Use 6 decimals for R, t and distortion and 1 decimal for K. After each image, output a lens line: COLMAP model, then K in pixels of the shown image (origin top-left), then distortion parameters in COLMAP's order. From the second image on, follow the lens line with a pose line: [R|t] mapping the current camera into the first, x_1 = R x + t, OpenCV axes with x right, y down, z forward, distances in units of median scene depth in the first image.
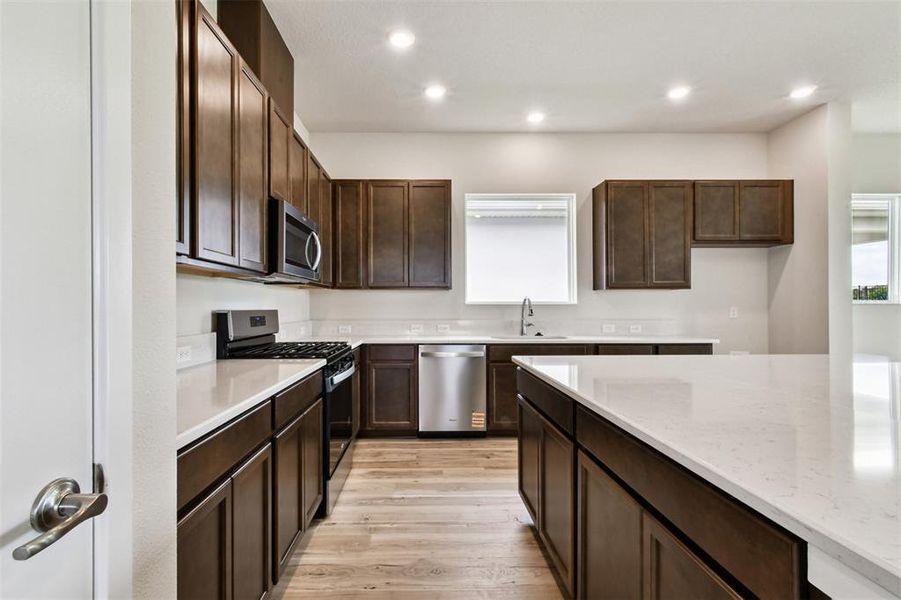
lens RADIAL K [[409.0, 0, 430.0], [0, 409.0, 301.6], [0, 0, 1]] dist [0.001326, -0.001075]
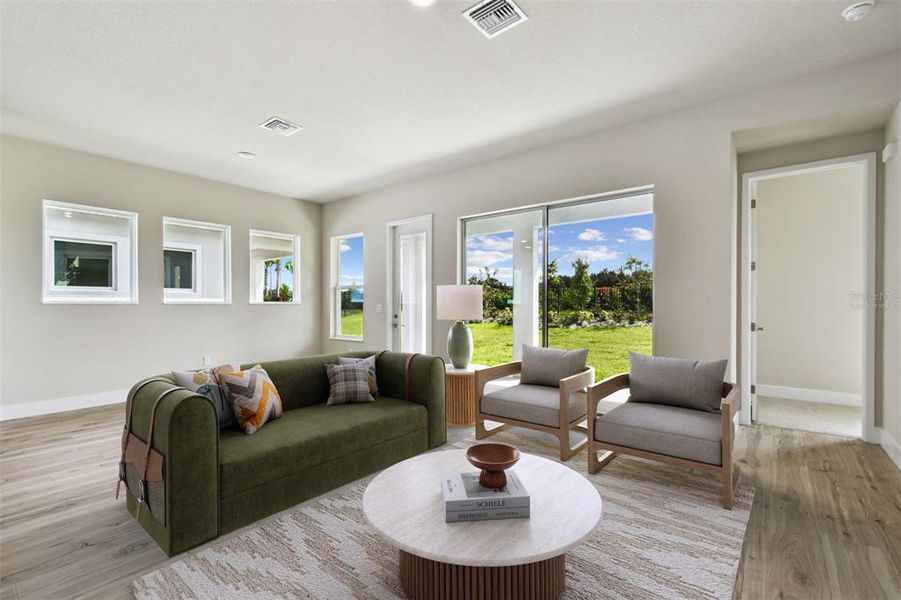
lens RADIAL K [[409.0, 0, 453.3], [0, 409.0, 306.1], [0, 0, 1]] dist [0.001326, -0.001075]
pose [[0.617213, -0.002204, 0.786793, 0.873618], [-0.005596, 0.999958, 0.007191, -0.001648], [-0.786777, -0.008841, 0.617175, -0.525113]]
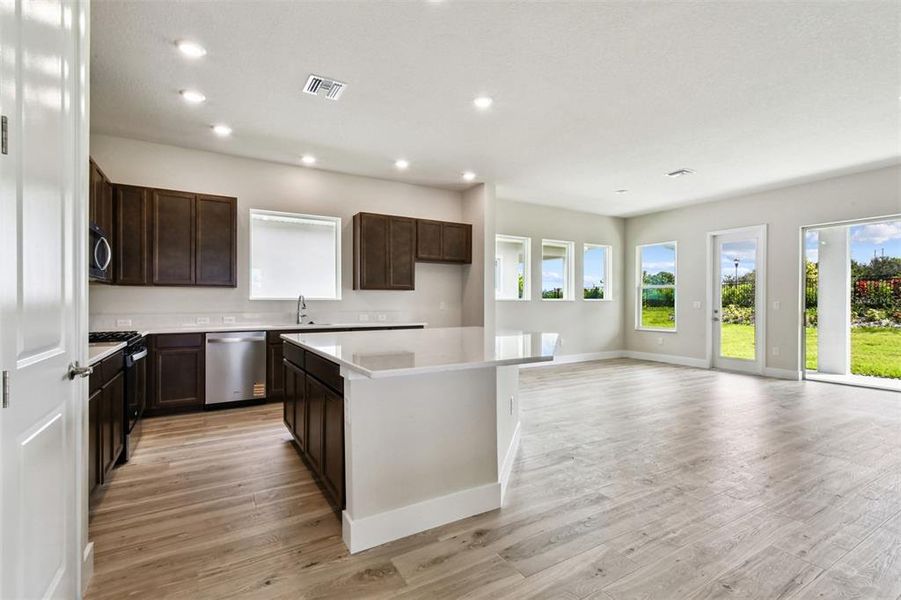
lens RADIAL K [[409.0, 0, 448.5], [0, 409.0, 299.0], [0, 0, 1]] dist [0.001326, -0.001075]
pose [[0.864689, 0.005056, 0.502283, -0.013578], [-0.005798, 0.999983, -0.000085, 0.000196], [-0.502275, -0.002839, 0.864703, -0.375830]]
